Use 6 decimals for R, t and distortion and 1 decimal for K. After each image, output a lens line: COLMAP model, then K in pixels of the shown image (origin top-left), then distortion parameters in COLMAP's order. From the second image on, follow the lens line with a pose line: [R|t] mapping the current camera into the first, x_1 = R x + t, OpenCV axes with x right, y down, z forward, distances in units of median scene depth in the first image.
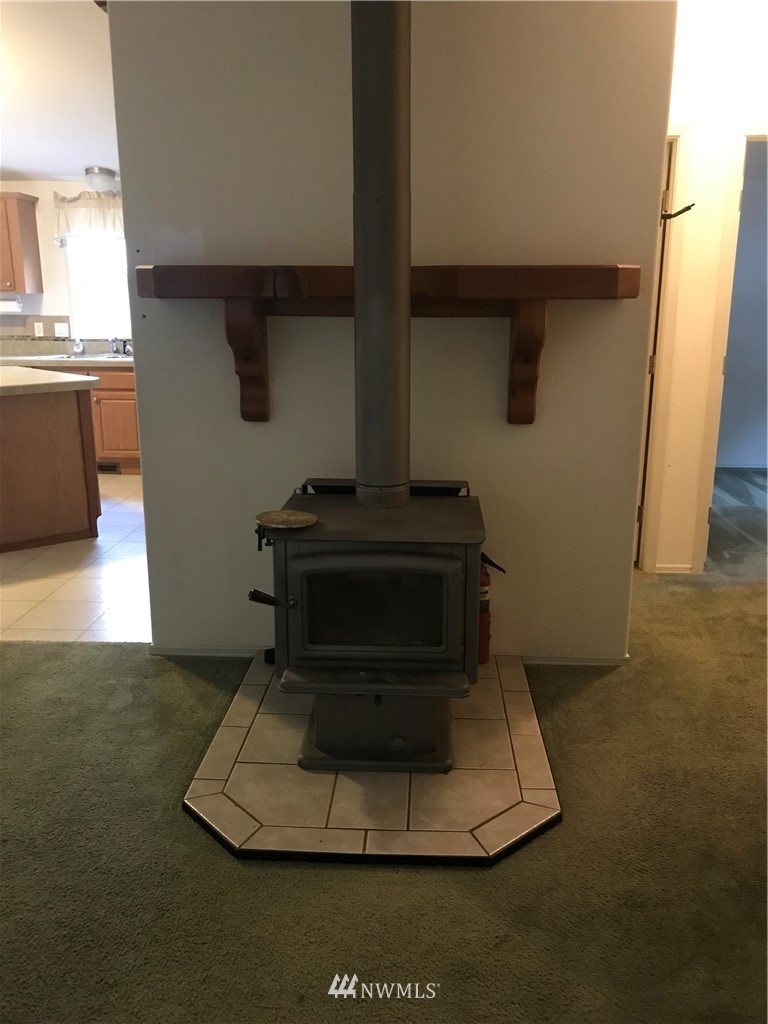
lens RADIAL K [[839.4, 0, 386.4], [0, 839.4, 513.9], [0, 0, 1]] dist [0.032131, -0.018873]
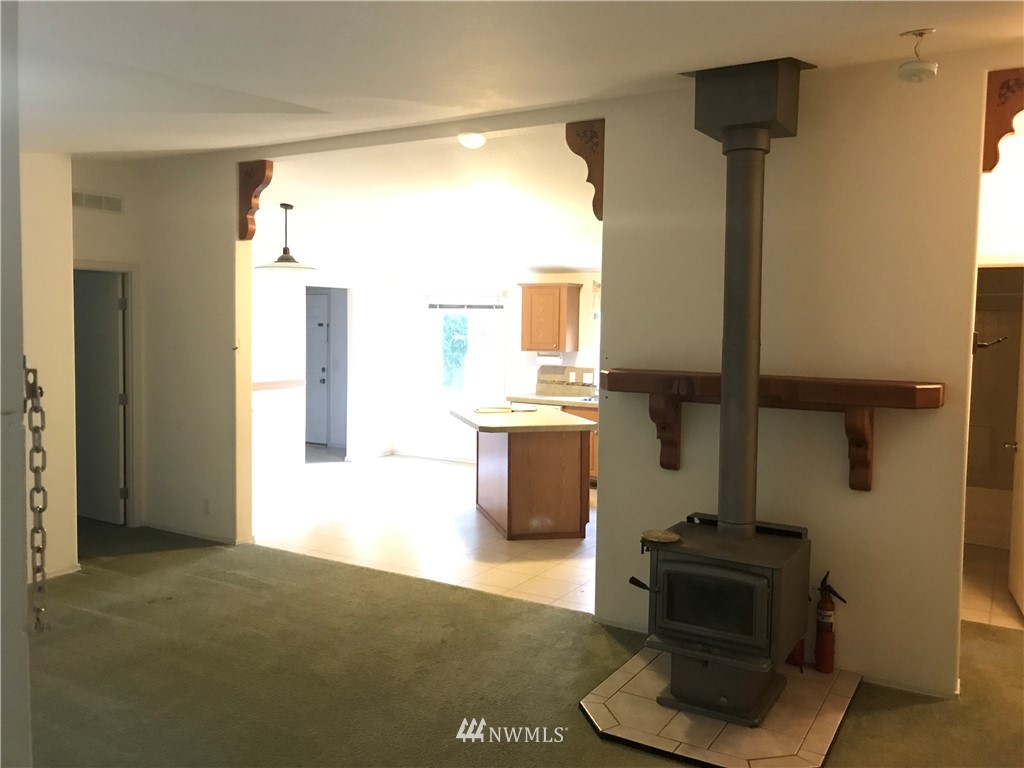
lens RADIAL K [[839.4, 0, 512.1], [0, 839.4, 381.7], [0, 0, 1]] dist [0.032131, -0.018873]
pose [[0.882540, 0.043727, -0.468201, 0.317179], [-0.126912, 0.980868, -0.147617, -0.008790], [0.452788, 0.189698, 0.871205, -0.498743]]
